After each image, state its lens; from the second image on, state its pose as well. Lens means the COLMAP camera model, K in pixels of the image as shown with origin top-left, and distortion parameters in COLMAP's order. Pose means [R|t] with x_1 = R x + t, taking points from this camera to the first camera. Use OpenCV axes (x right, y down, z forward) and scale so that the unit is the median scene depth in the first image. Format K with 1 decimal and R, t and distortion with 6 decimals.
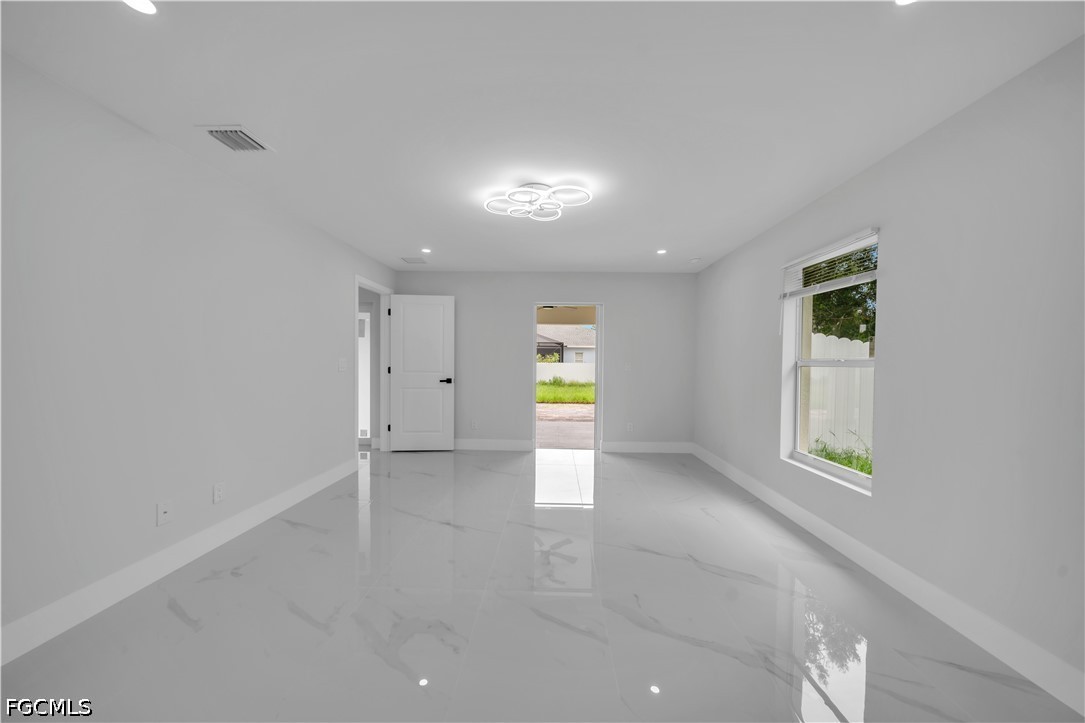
lens RADIAL K [[367.0, 0, 546.6], [0, 367.0, 367.5], [0, 0, 1]] dist [0.000082, 0.000000]
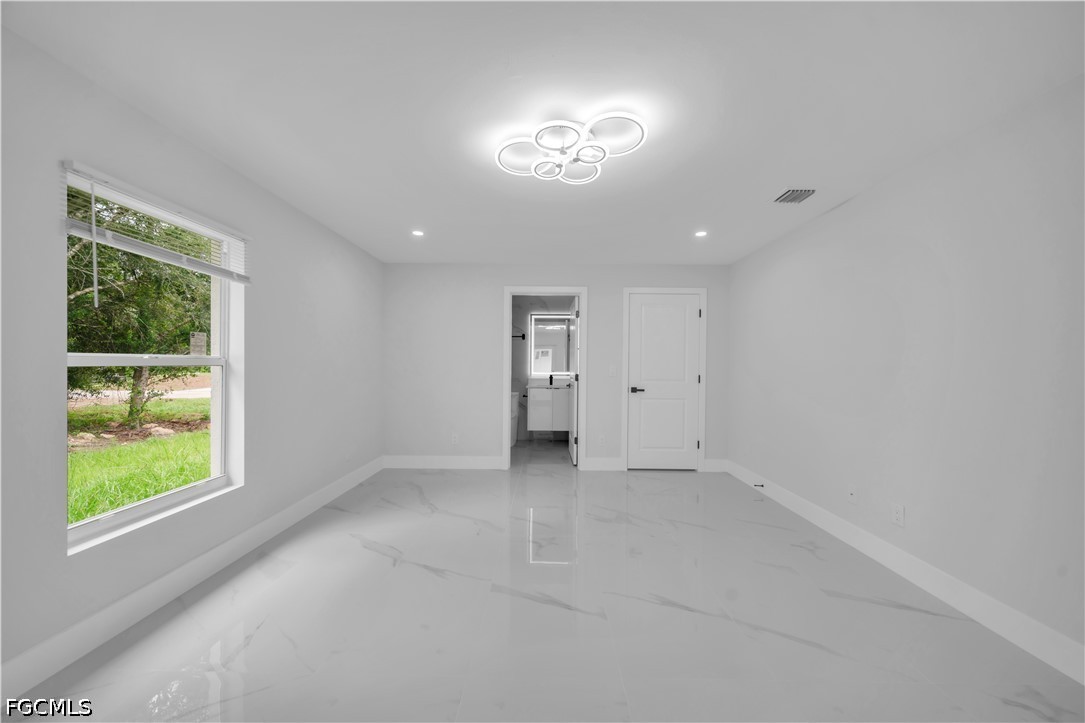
lens RADIAL K [[367.0, 0, 546.6], [0, 367.0, 367.5], [0, 0, 1]] dist [0.000082, 0.000000]
pose [[-0.999722, -0.020030, -0.012408, 0.013519], [-0.020294, 0.999563, 0.021492, -0.035298], [0.011972, 0.021738, -0.999692, 2.002576]]
